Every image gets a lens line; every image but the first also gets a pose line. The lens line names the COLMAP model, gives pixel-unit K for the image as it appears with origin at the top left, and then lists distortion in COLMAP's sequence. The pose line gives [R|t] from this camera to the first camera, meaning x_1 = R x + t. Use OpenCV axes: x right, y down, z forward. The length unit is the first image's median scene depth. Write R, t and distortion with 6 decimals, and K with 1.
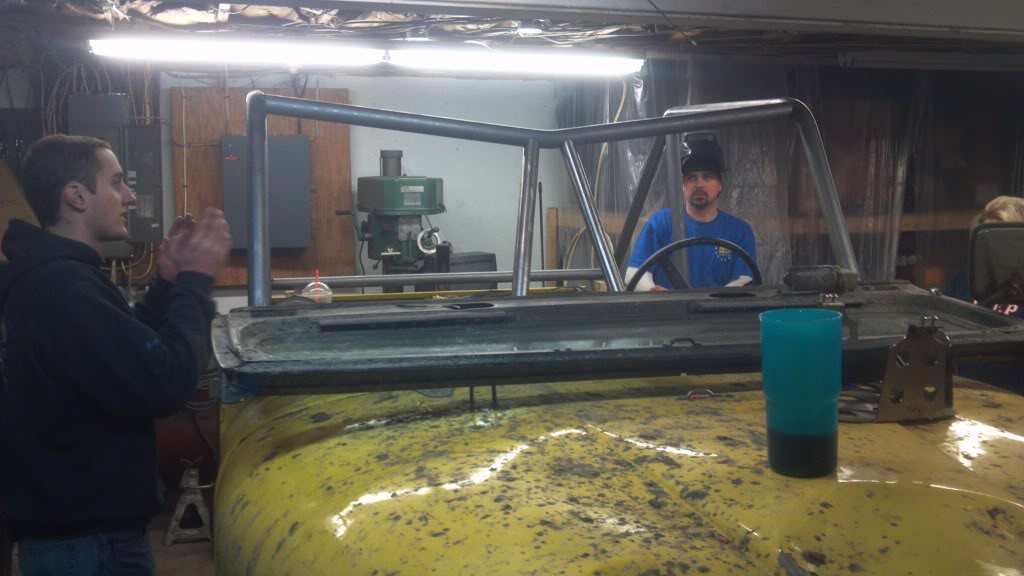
lens RADIAL K [[1080.4, 0, 509.3], [0, 1080.4, 266.6], [0, 0, 1]] dist [-0.017054, 0.000000]
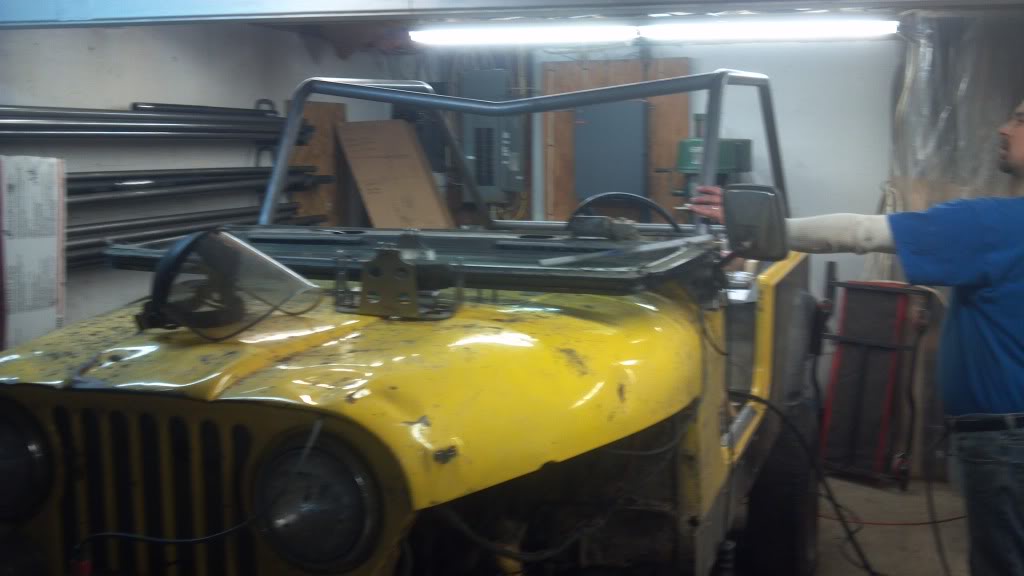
lens RADIAL K [[1080.4, 0, 510.5], [0, 1080.4, 291.8], [0, 0, 1]] dist [-0.017054, 0.000000]
pose [[0.828060, 0.083310, -0.554416, 0.365205], [-0.050019, 0.995932, 0.074949, -0.000756], [0.558404, -0.034331, 0.828858, -0.019702]]
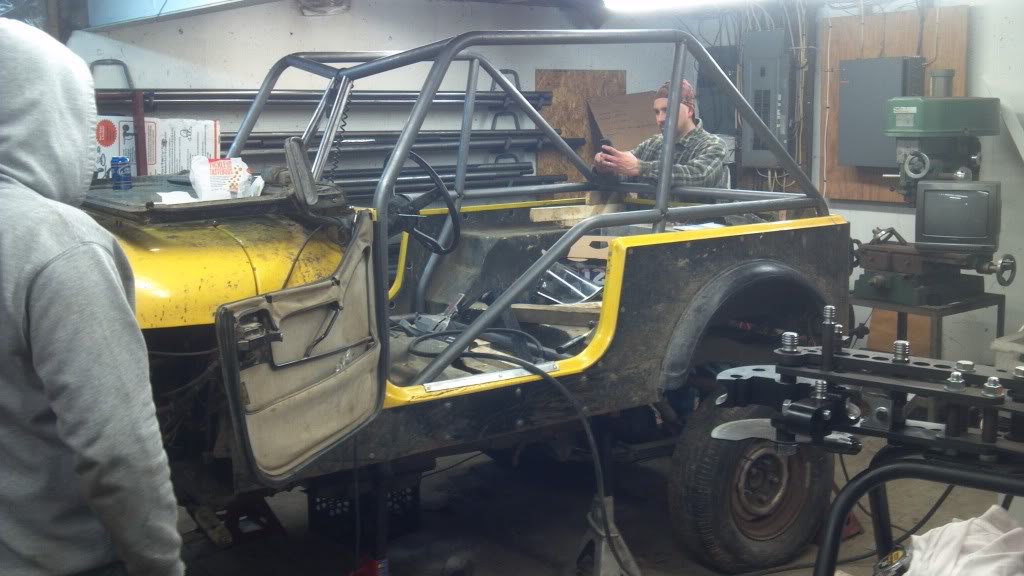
lens RADIAL K [[1080.4, 0, 515.0], [0, 1080.4, 276.6], [0, 0, 1]] dist [-0.017054, 0.000000]
pose [[0.354900, 0.140863, -0.924231, 0.698974], [-0.065775, 0.989896, 0.125614, -0.021731], [0.932588, 0.016211, 0.360580, 0.322055]]
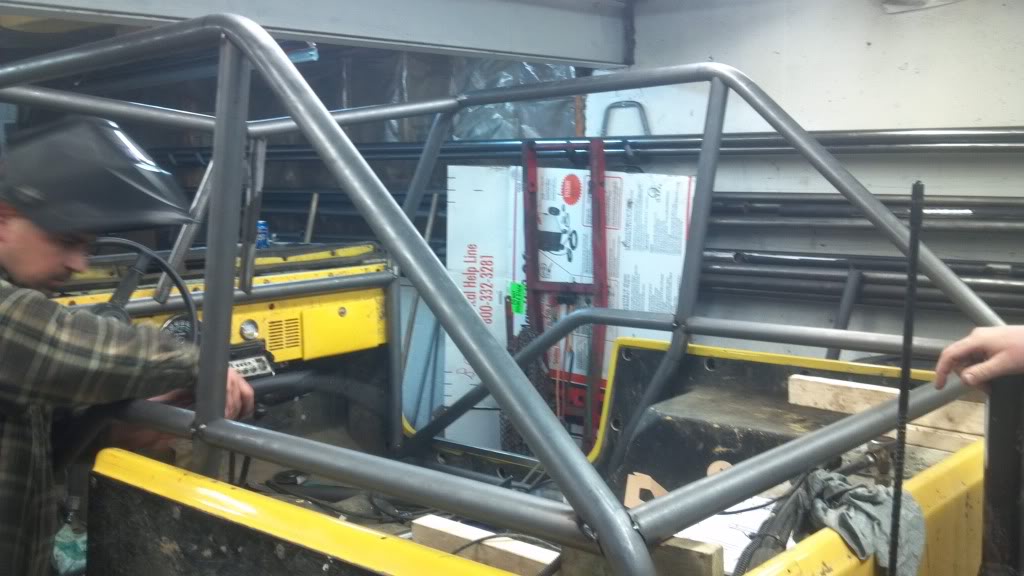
lens RADIAL K [[1078.1, 0, 529.8], [0, 1078.1, 293.4], [0, 0, 1]] dist [-0.000598, 0.000000]
pose [[-0.806993, 0.092324, -0.583299, 0.209445], [-0.027481, 0.980764, 0.193253, -0.080117], [0.589921, 0.171983, -0.788933, 0.930136]]
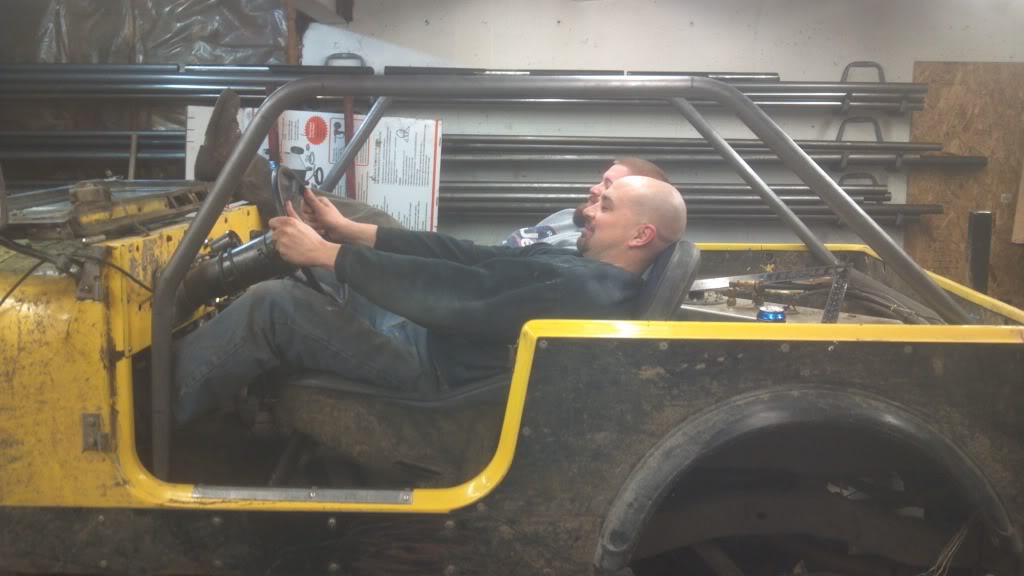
lens RADIAL K [[1078.1, 0, 507.1], [0, 1078.1, 258.3], [0, 0, 1]] dist [-0.000598, 0.000000]
pose [[-0.267291, 0.135427, -0.954052, 0.520498], [-0.085810, 0.982796, 0.163548, -0.058246], [0.959788, 0.125582, -0.251072, 0.699918]]
